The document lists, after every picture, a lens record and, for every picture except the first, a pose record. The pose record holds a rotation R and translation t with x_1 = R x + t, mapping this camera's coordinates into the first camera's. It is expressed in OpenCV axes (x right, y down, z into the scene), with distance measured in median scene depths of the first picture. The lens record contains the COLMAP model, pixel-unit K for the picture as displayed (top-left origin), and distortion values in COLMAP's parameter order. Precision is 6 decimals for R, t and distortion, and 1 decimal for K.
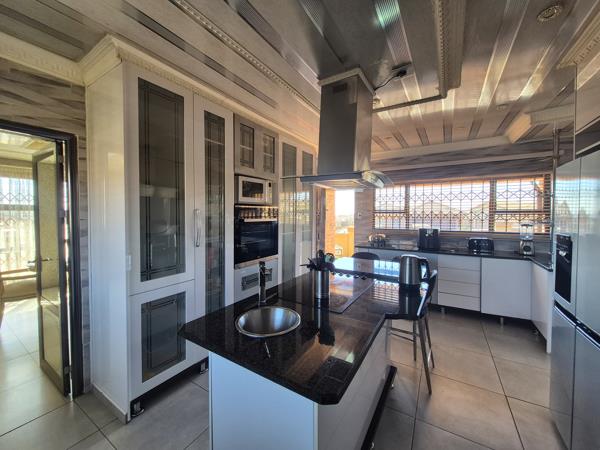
lens RADIAL K [[234.1, 0, 298.8], [0, 234.1, 220.2], [0, 0, 1]] dist [0.002071, -0.000203]
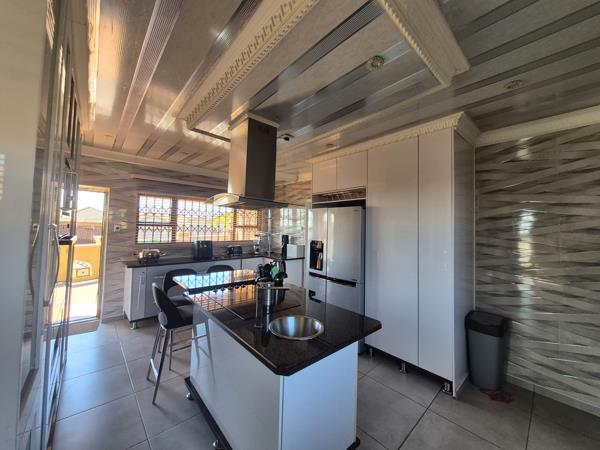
lens RADIAL K [[234.1, 0, 298.8], [0, 234.1, 220.2], [0, 0, 1]] dist [0.002071, -0.000203]
pose [[0.283159, 0.040532, 0.958216, -0.363541], [0.009312, 0.998943, -0.045006, -0.005673], [-0.959028, 0.021667, 0.282482, 0.208264]]
